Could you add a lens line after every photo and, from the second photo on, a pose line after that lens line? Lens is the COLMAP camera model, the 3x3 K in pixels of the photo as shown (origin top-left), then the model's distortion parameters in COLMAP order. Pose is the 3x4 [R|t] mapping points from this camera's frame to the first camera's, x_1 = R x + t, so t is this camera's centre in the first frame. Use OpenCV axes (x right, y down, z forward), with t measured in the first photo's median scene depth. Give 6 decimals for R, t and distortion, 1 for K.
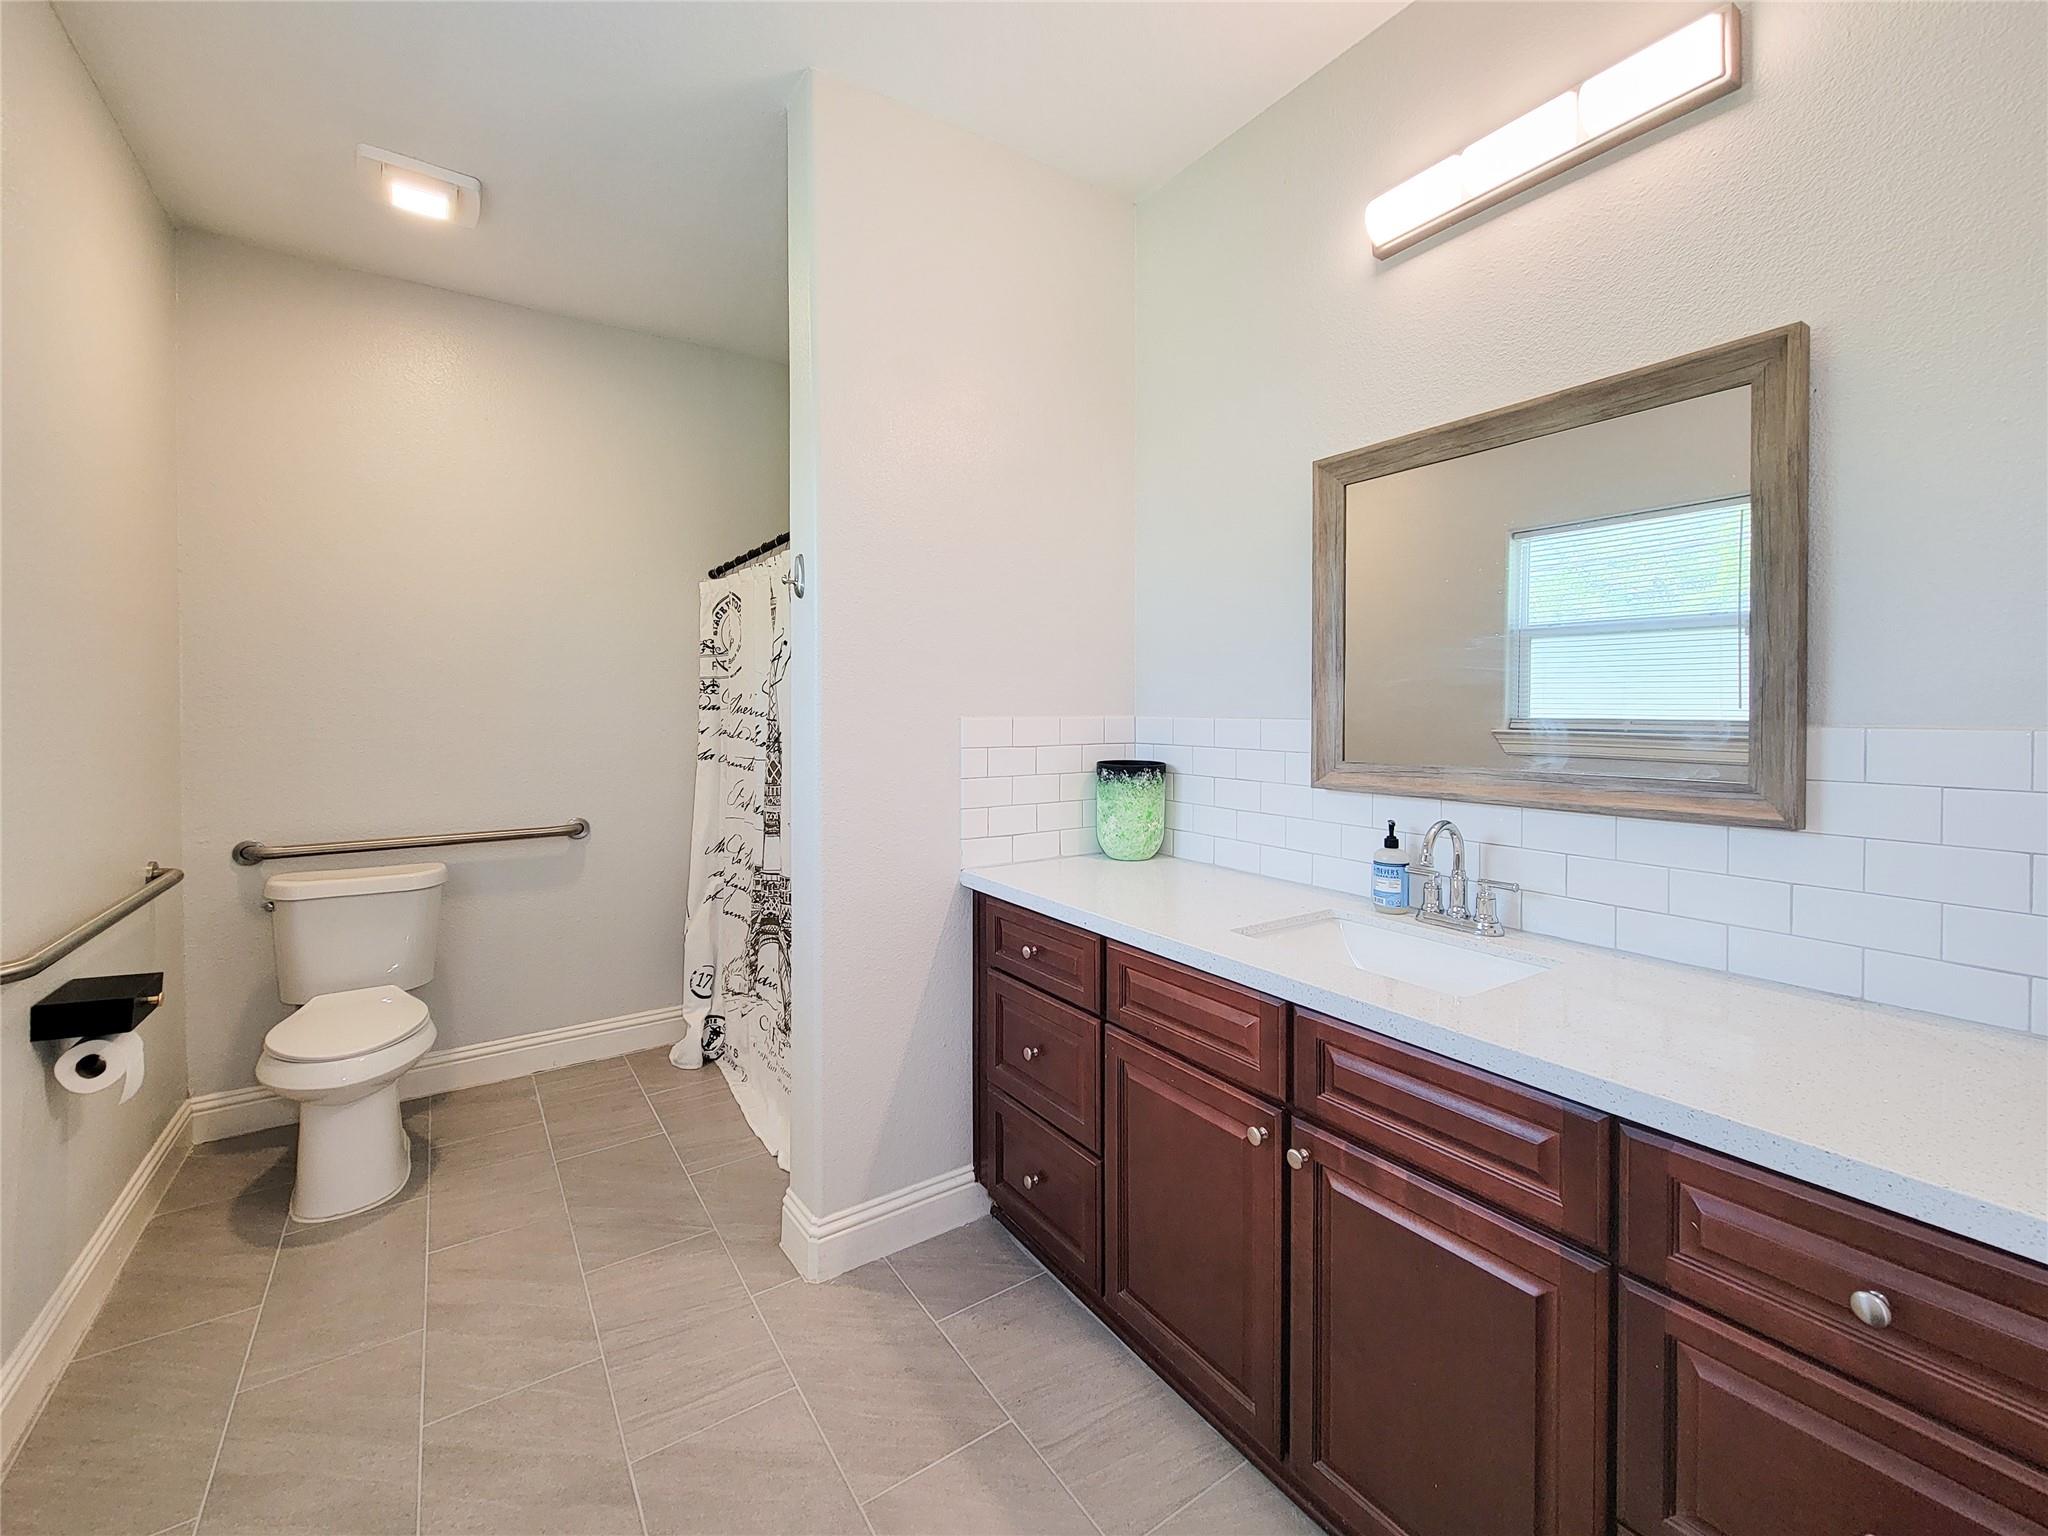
lens RADIAL K [[845.7, 0, 1036.0], [0, 845.7, 711.1], [0, 0, 1]] dist [0.002285, -0.002877]
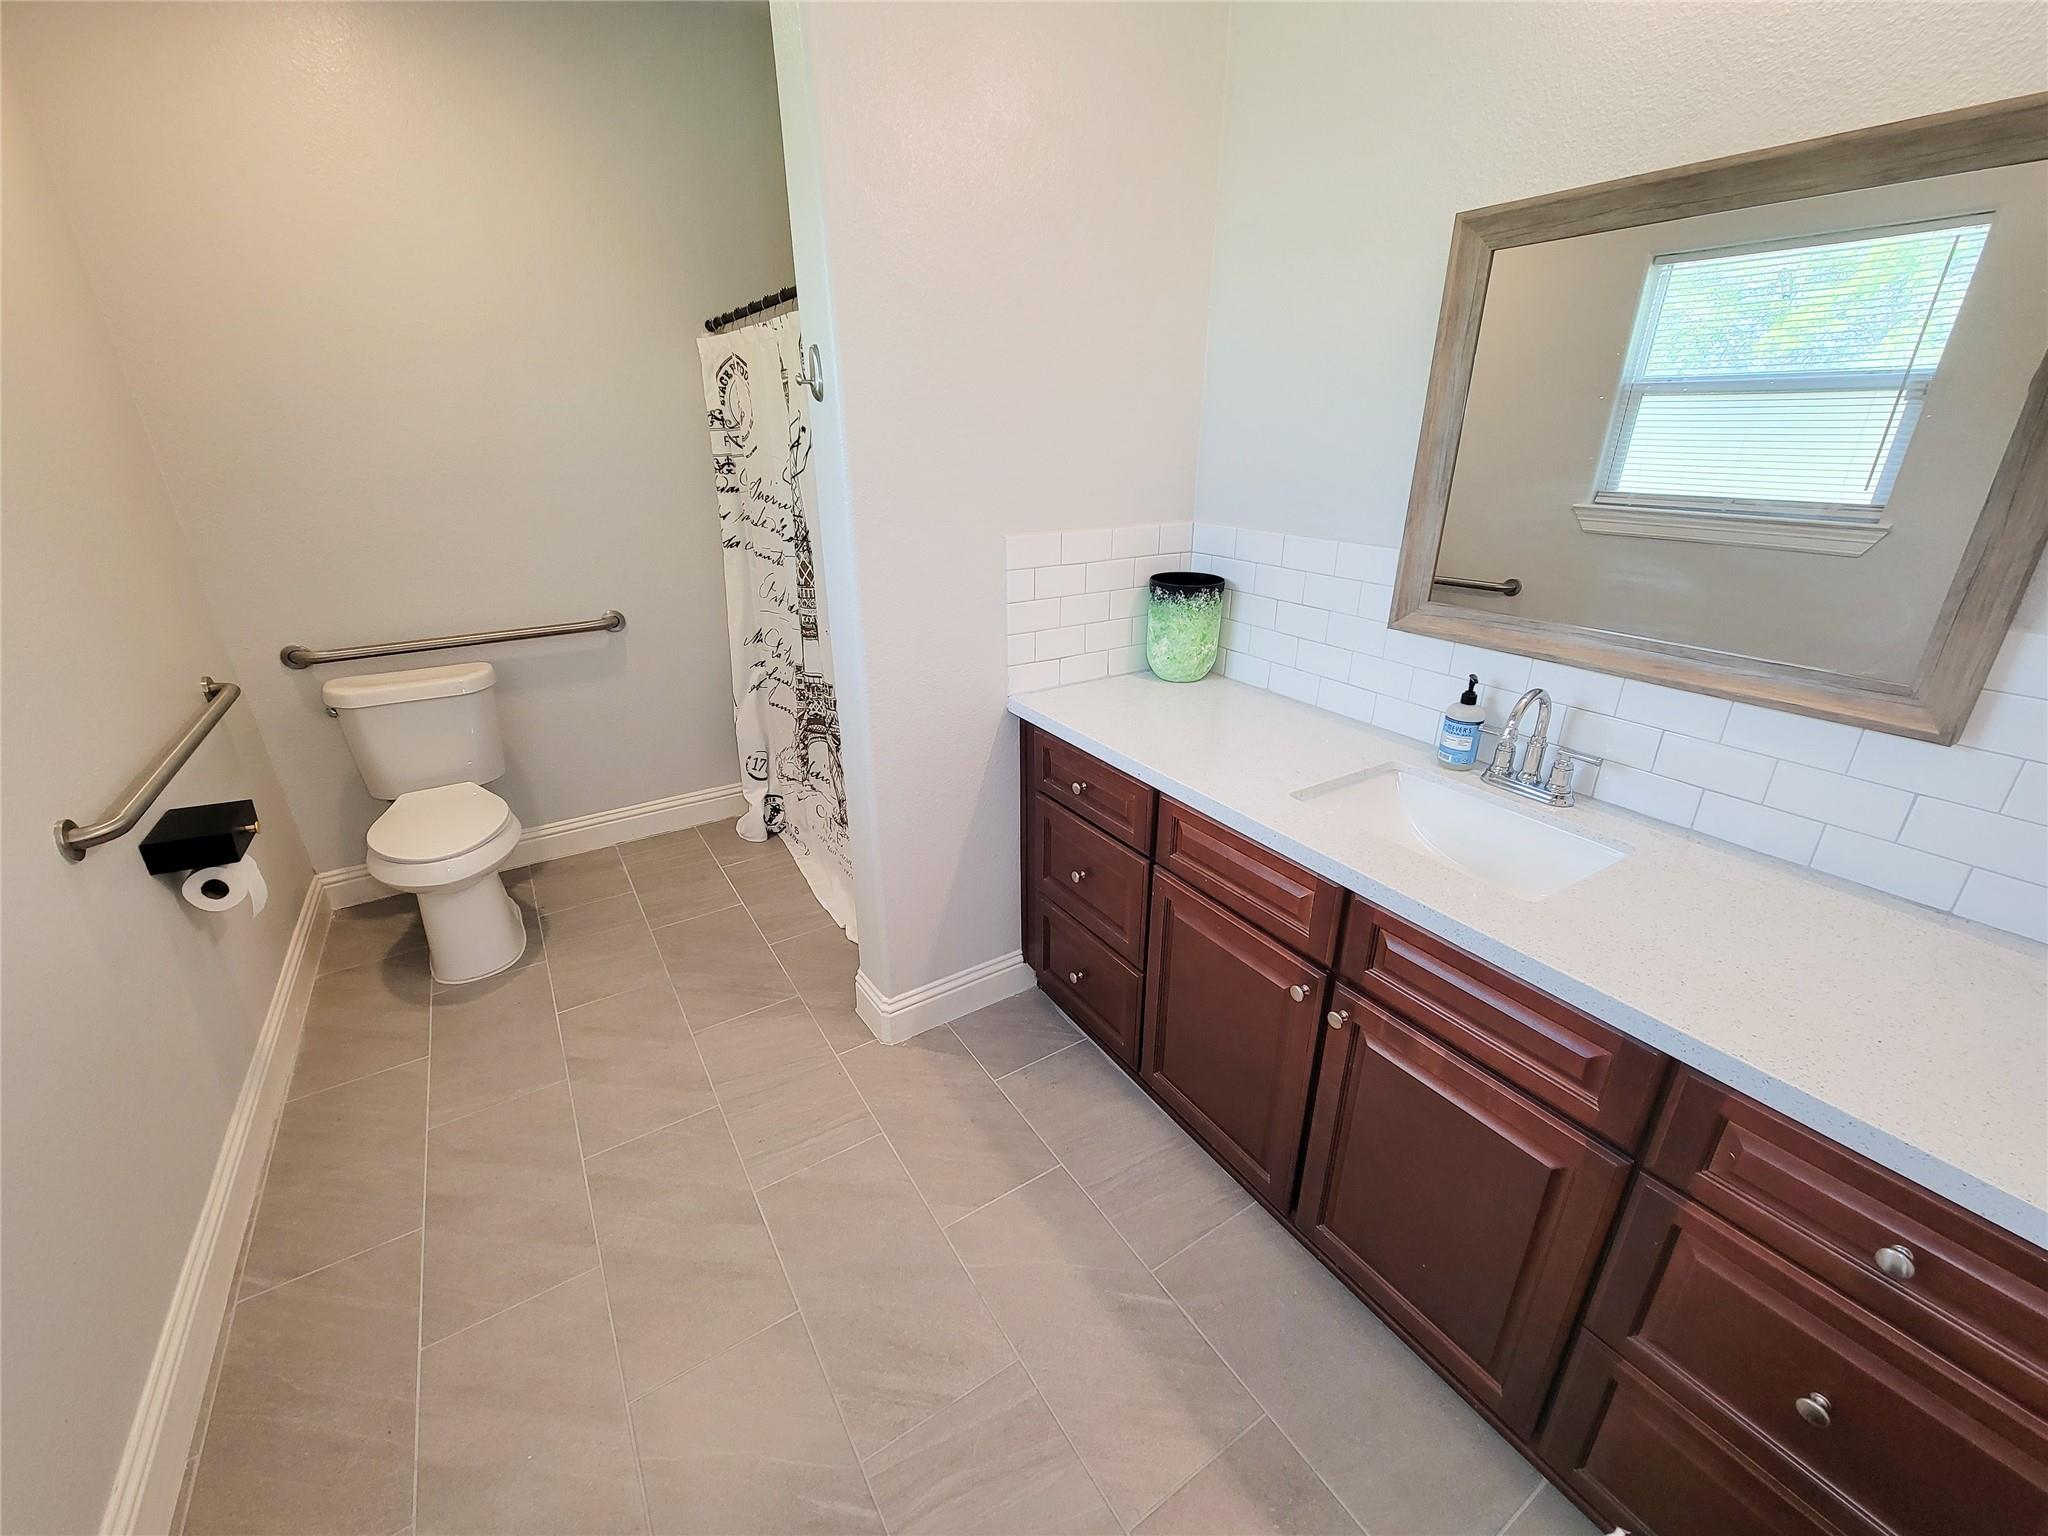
lens RADIAL K [[827.9, 0, 1035.2], [0, 827.9, 767.1], [0, 0, 1]] dist [0.001434, -0.002773]
pose [[0.999505, 0.011837, -0.029147, -0.026734], [-0.000069, 0.927329, 0.374248, -0.090992], [0.031459, -0.374060, 0.926871, 0.077769]]
